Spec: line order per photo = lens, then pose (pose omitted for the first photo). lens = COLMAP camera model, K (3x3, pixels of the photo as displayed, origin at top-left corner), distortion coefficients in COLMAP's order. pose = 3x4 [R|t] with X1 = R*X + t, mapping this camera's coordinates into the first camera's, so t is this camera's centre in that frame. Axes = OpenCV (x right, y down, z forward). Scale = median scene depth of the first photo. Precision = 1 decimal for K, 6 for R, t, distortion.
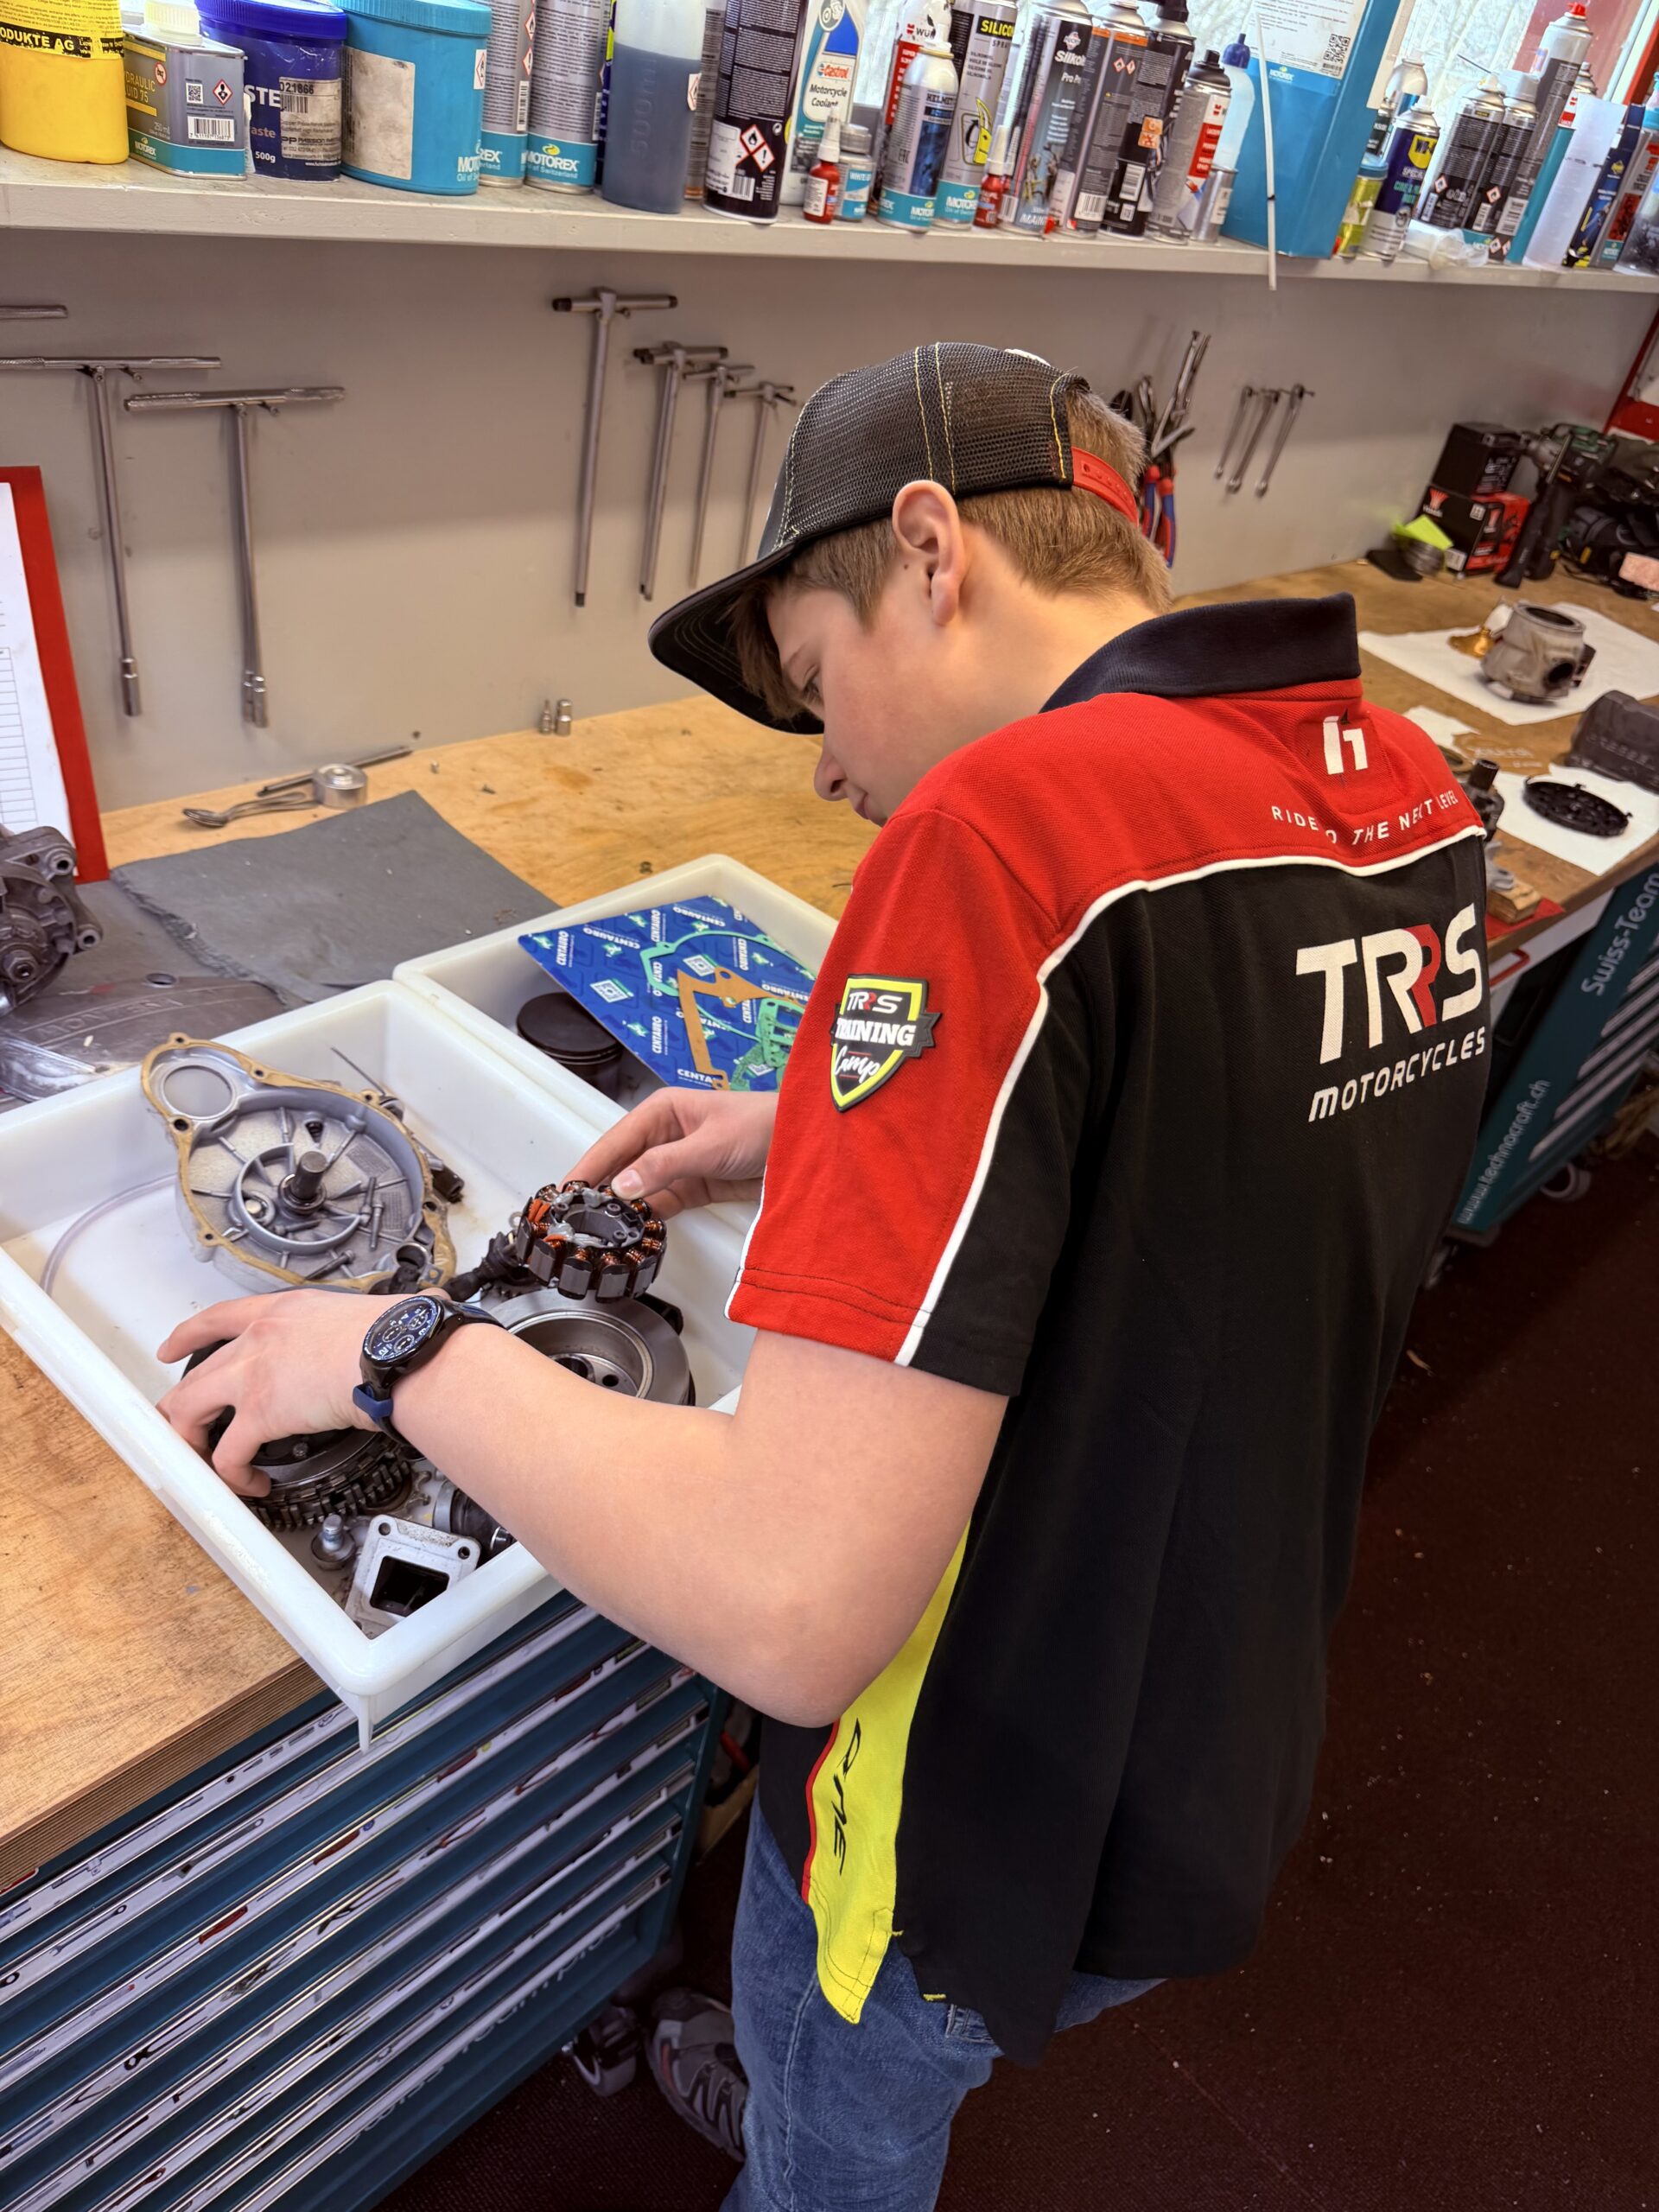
lens RADIAL K [[1562.0, 0, 829.5], [0, 1562.0, 1106.0], [0, 0, 1]] dist [0.047601, -0.059567]
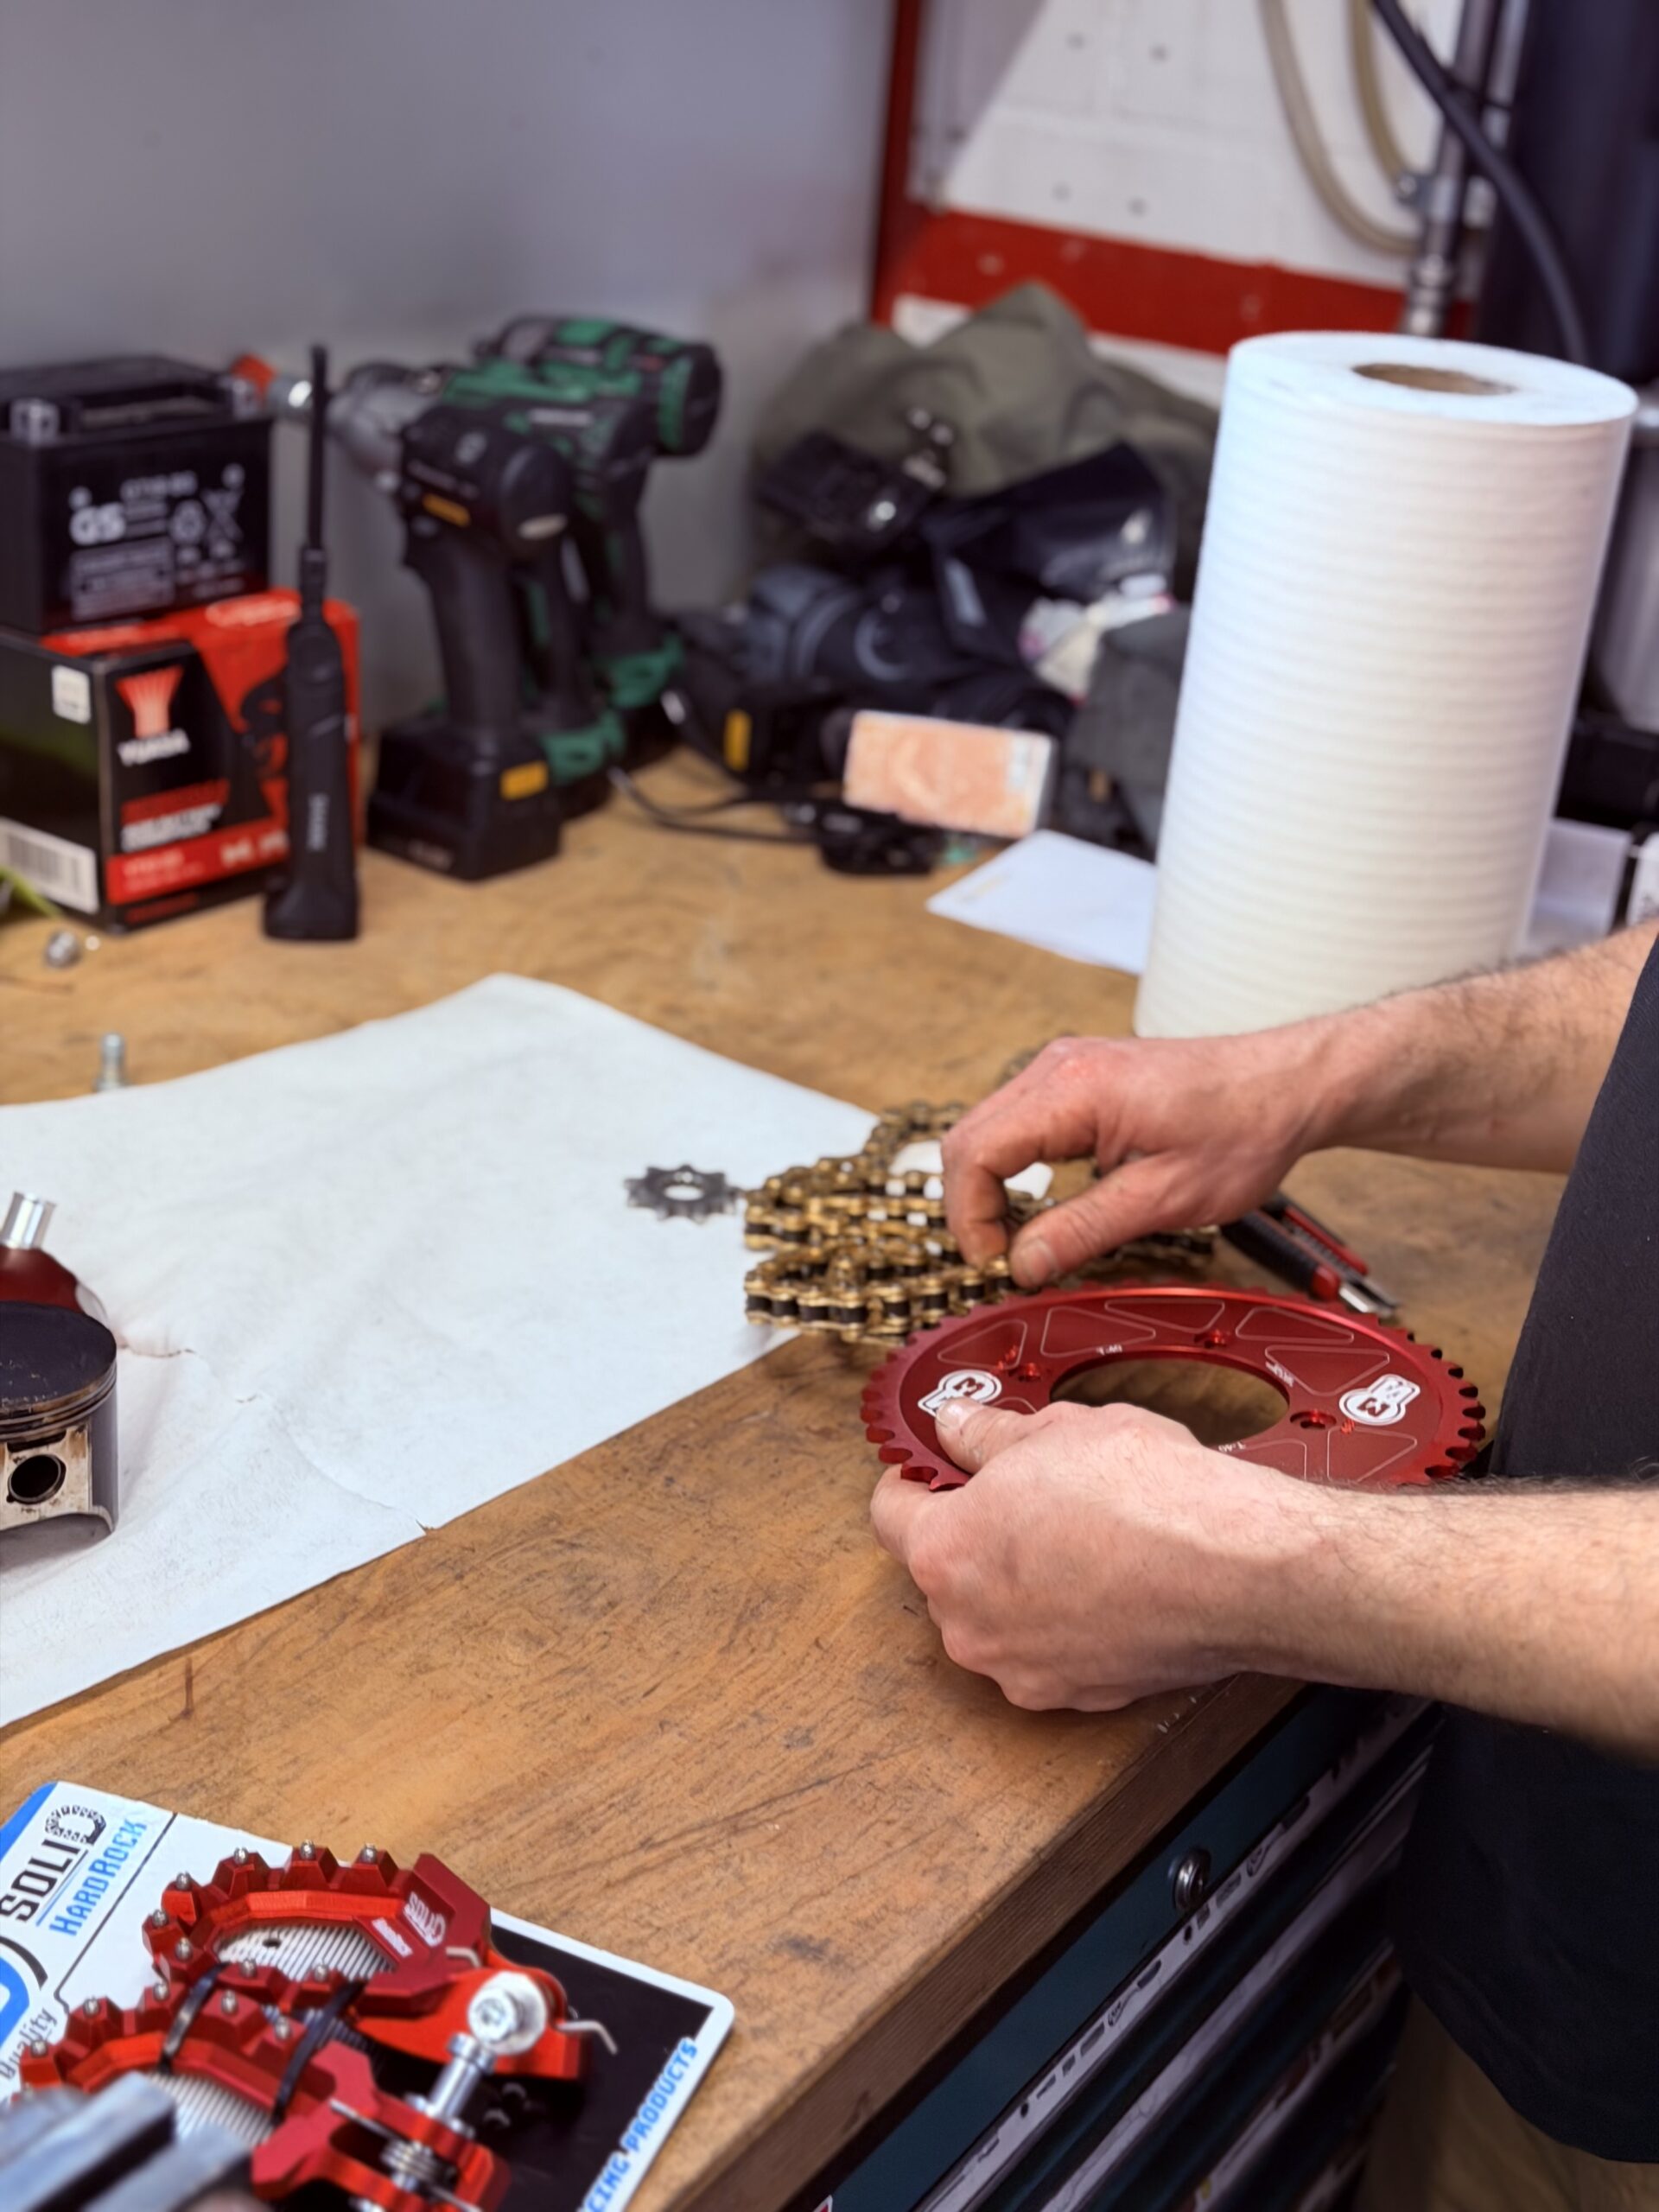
lens RADIAL K [[3074.2, 0, 829.5], [0, 3074.2, 1106.0], [0, 0, 1]] dist [0.194565, -0.433099]
pose [[0.975968, -0.165106, 0.142218, 0.406830], [0.188784, 0.966592, -0.173381, -0.187740], [-0.108840, 0.196063, 0.974532, 0.475257]]
